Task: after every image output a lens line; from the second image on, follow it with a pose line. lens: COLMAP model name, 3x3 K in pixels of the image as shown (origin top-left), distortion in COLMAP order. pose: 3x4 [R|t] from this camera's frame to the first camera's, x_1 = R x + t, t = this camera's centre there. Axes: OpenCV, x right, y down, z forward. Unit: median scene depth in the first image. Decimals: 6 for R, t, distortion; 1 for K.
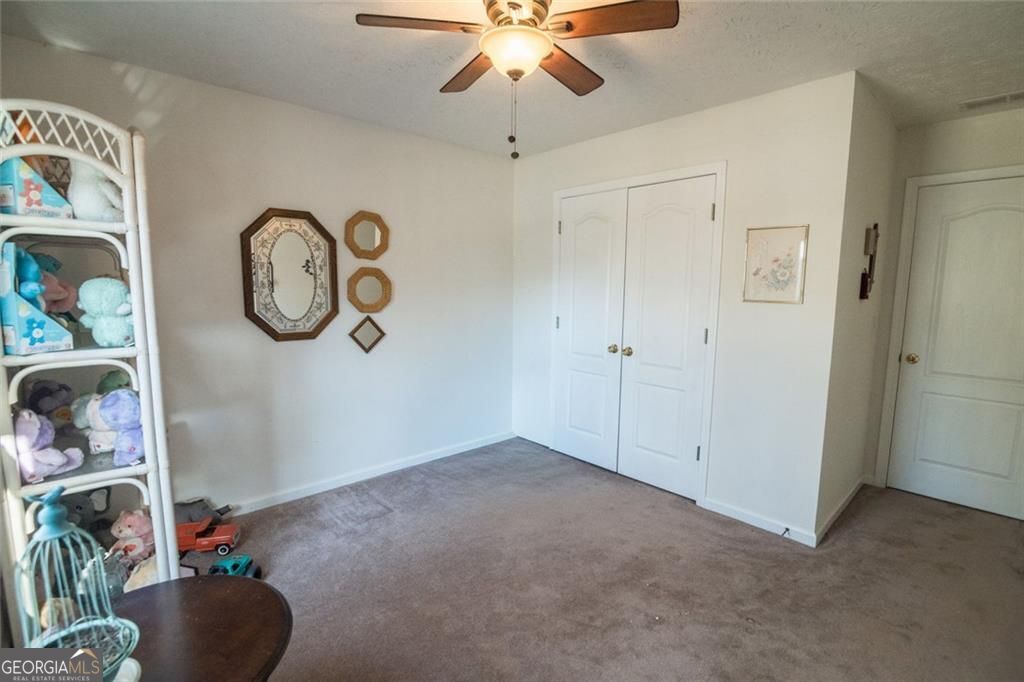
lens RADIAL K [[474.3, 0, 512.0], [0, 474.3, 341.0], [0, 0, 1]] dist [-0.017115, -0.000170]
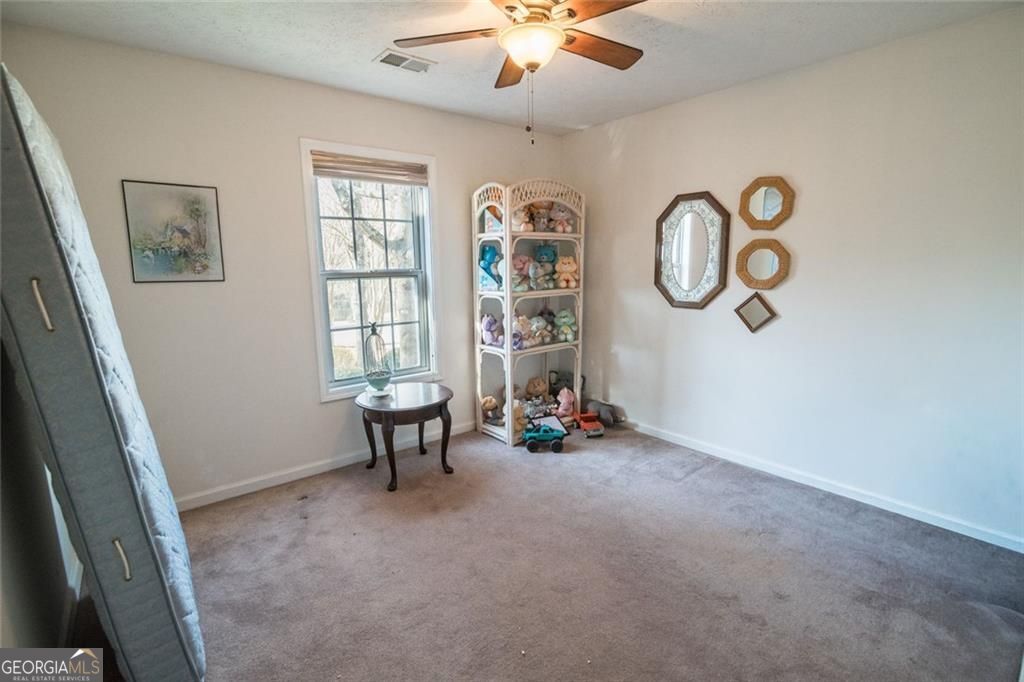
lens RADIAL K [[474.3, 0, 512.0], [0, 474.3, 341.0], [0, 0, 1]] dist [-0.017115, -0.000170]
pose [[-0.065635, 0.159355, -0.985037, 0.698223], [-0.104235, 0.980670, 0.165594, -0.068226], [0.992384, 0.113545, -0.047756, 0.631766]]
